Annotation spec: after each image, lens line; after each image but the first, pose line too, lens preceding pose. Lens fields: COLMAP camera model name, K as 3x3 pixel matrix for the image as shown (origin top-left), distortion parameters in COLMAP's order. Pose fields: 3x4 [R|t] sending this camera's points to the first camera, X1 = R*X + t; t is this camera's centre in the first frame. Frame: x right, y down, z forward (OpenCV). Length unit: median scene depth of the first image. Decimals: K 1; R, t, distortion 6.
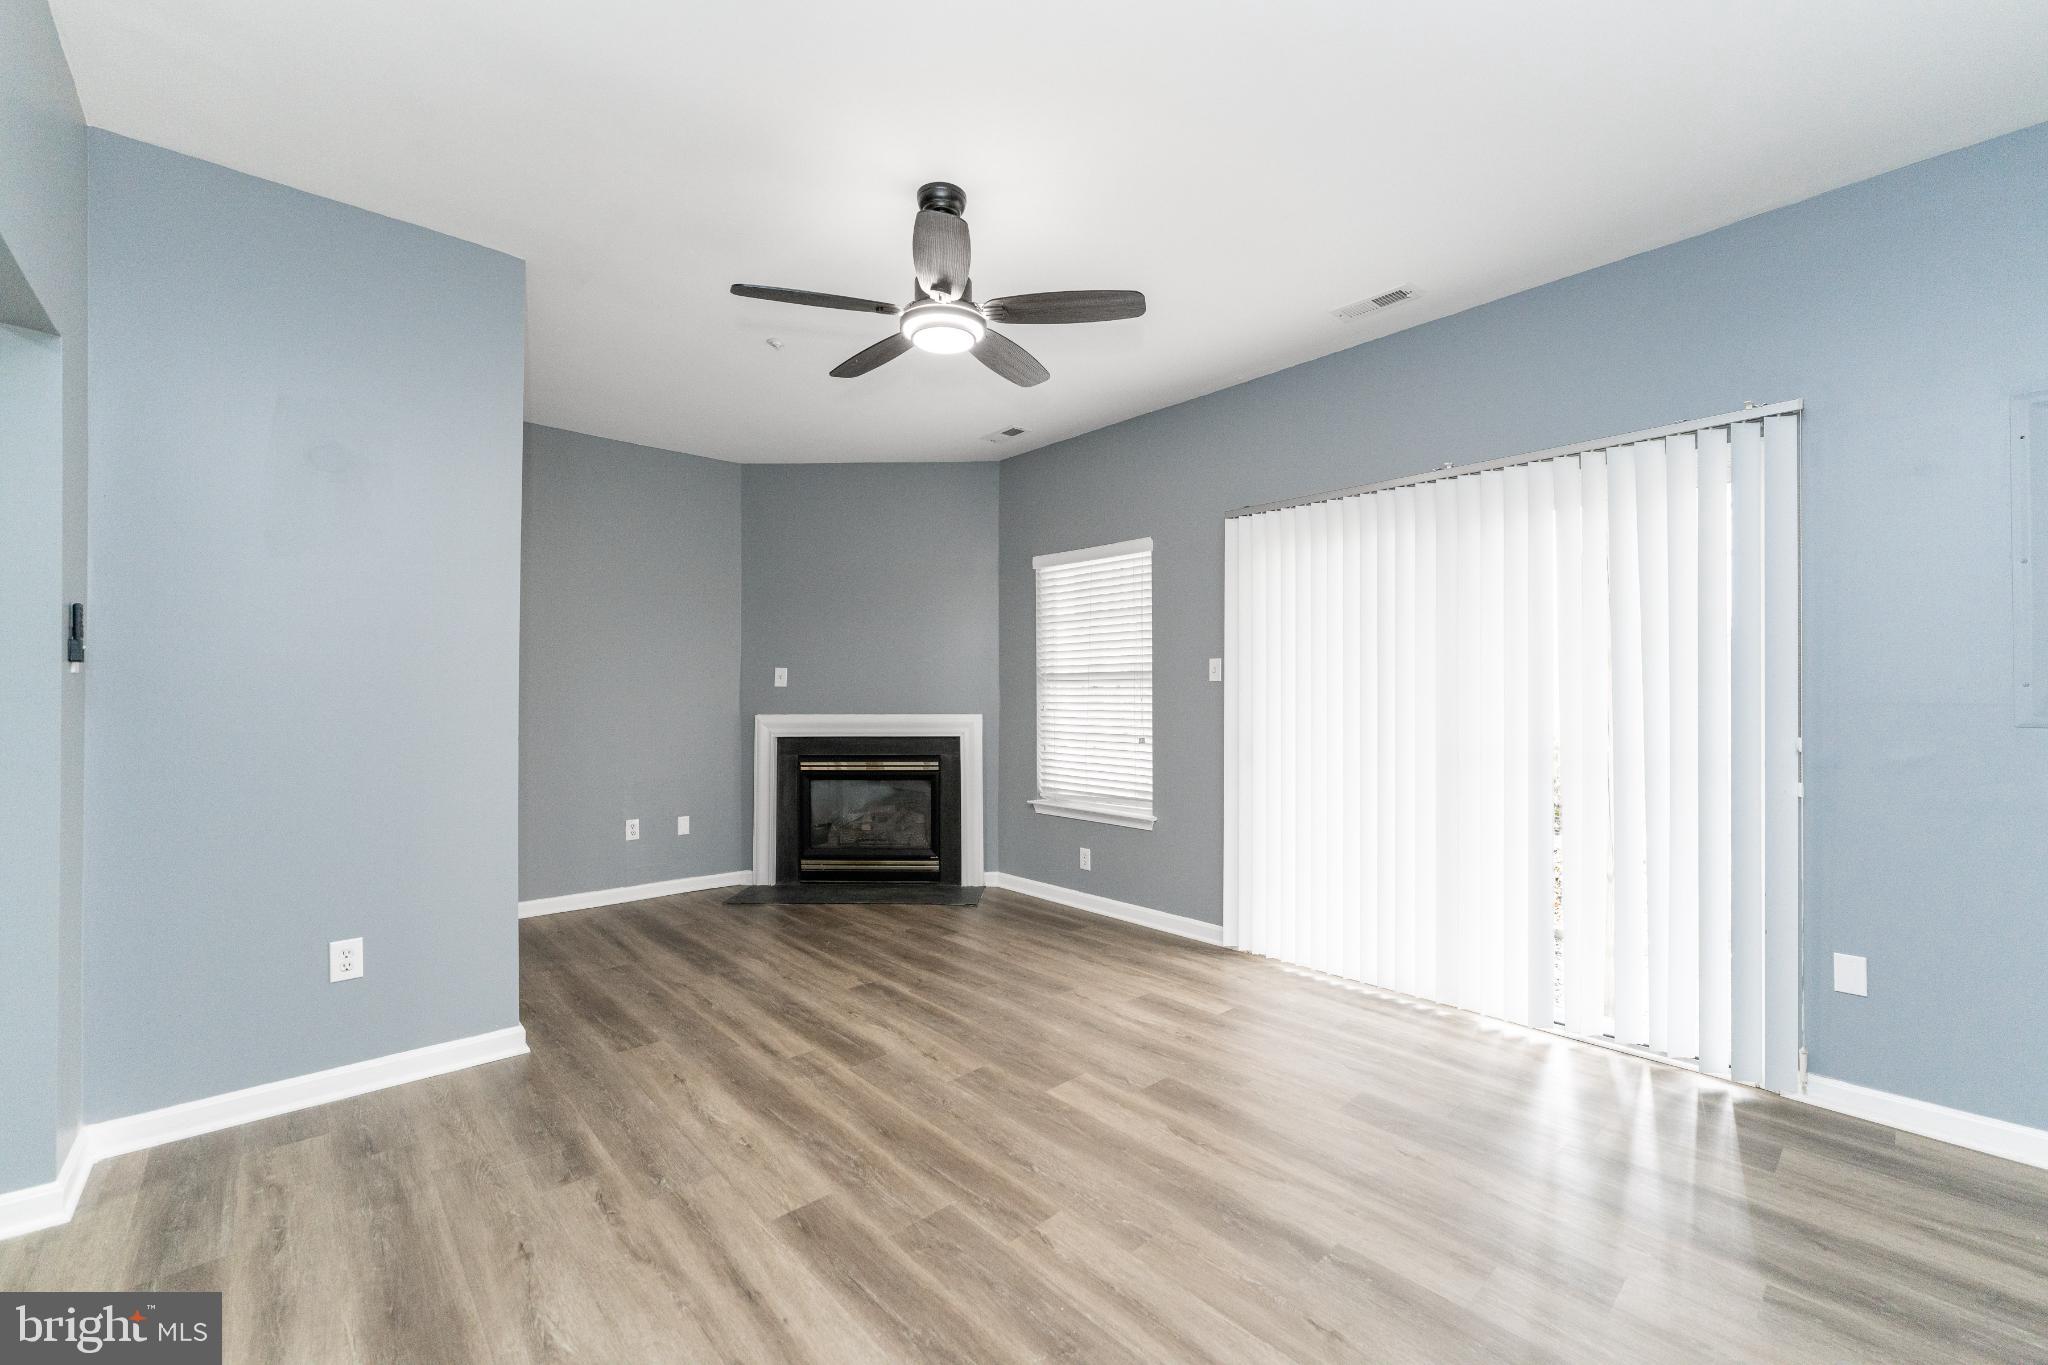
lens RADIAL K [[817.0, 0, 1031.9], [0, 817.0, 681.1], [0, 0, 1]] dist [0.000891, 0.000139]
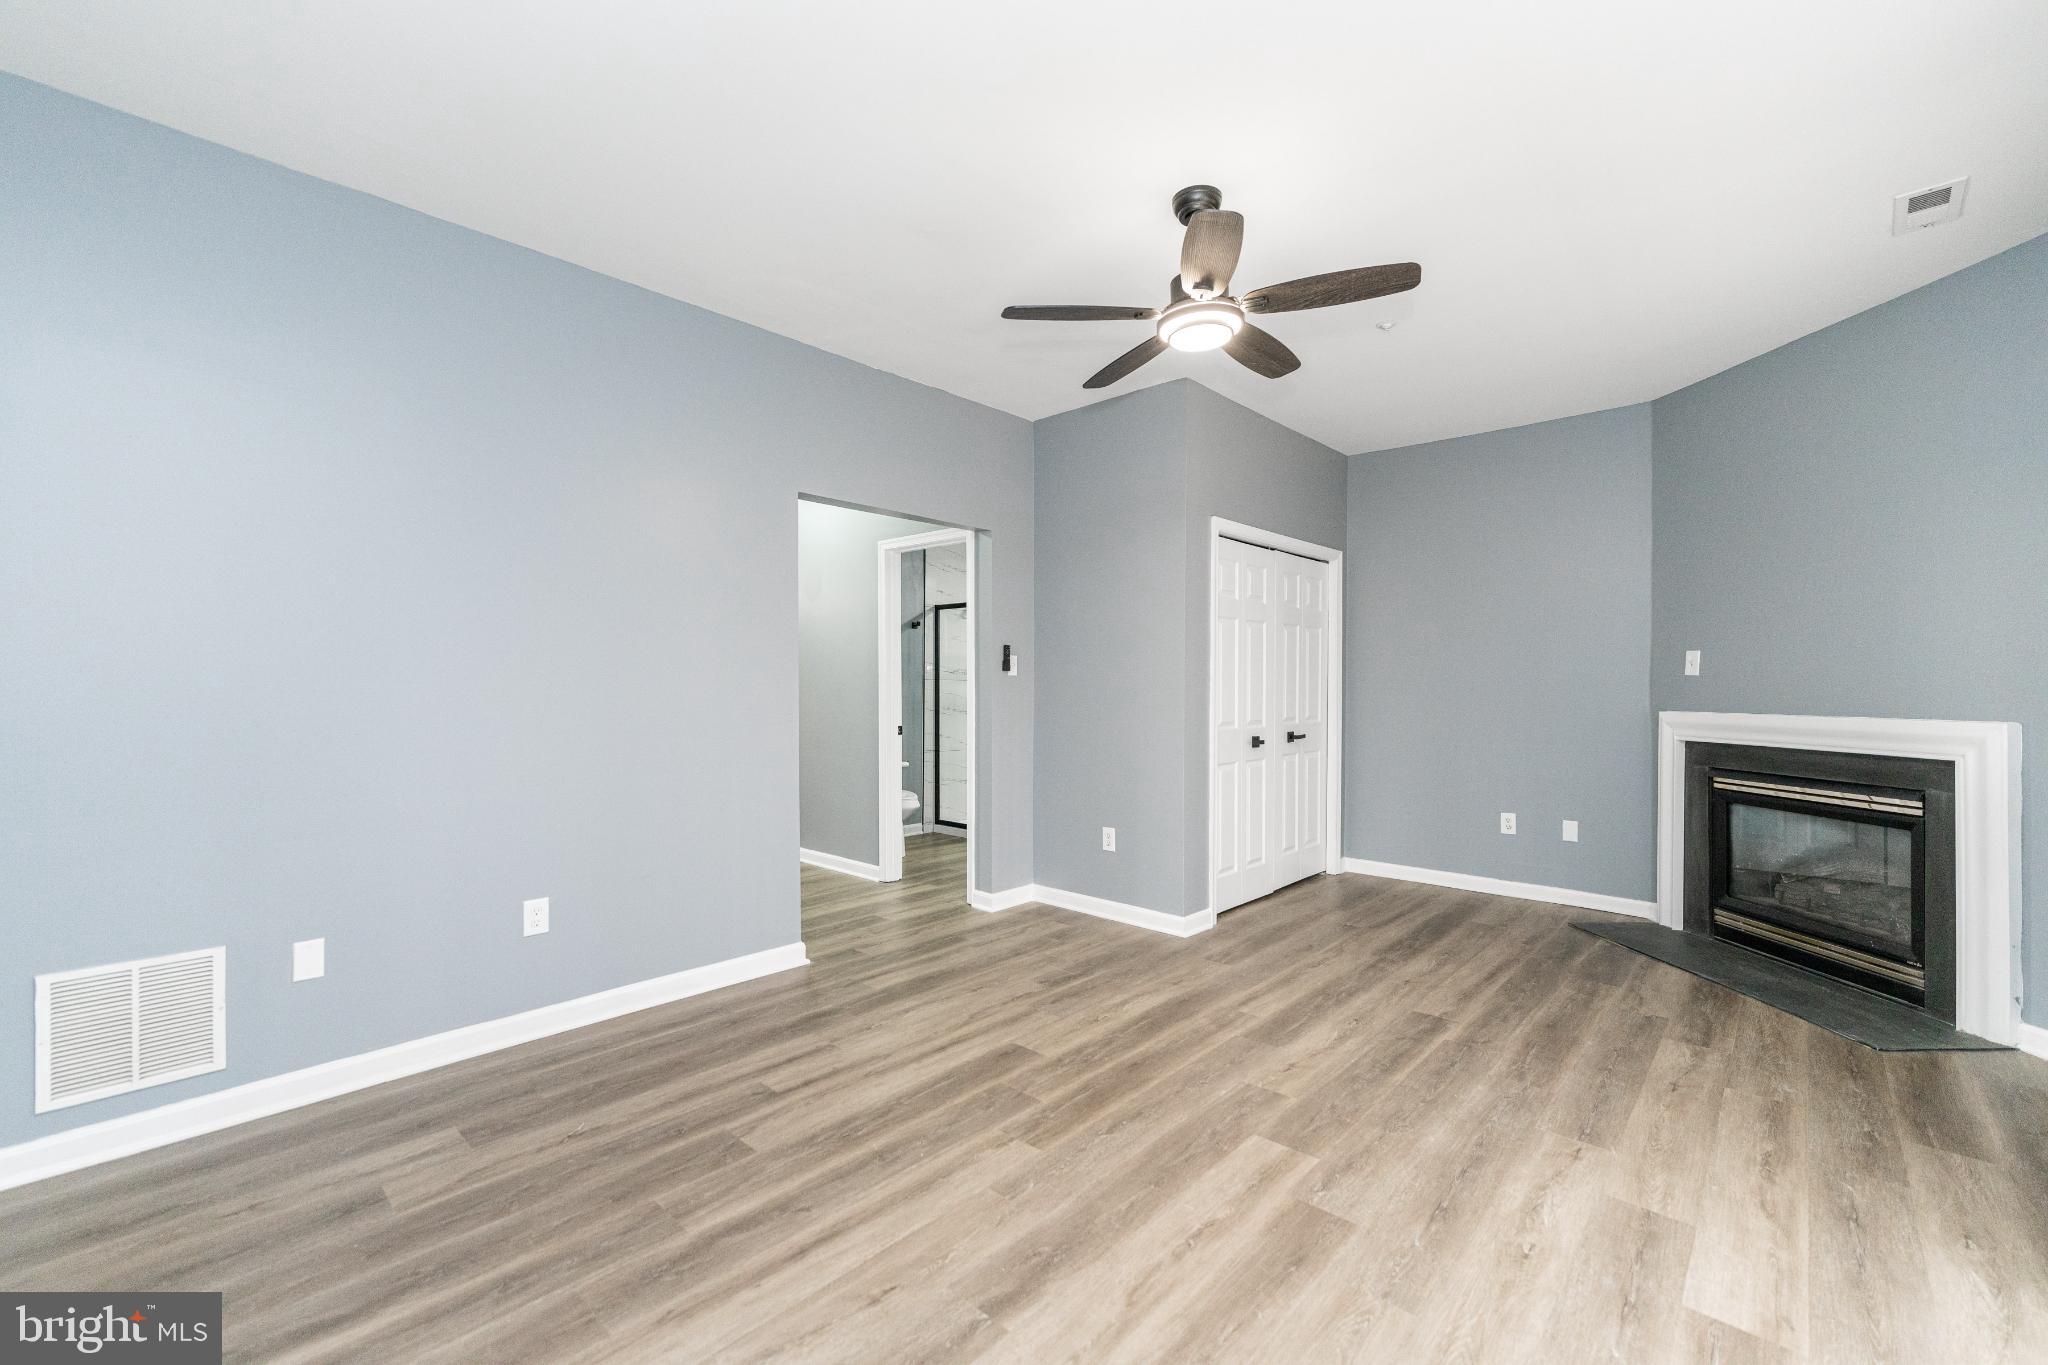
lens RADIAL K [[811.4, 0, 1024.0], [0, 811.4, 682.5], [0, 0, 1]] dist [0.000792, 0.000039]
pose [[0.102027, -0.002629, -0.994778, 0.663849], [0.015352, 0.999882, -0.001068, 0.007494], [0.994663, -0.015162, 0.102055, 0.512629]]
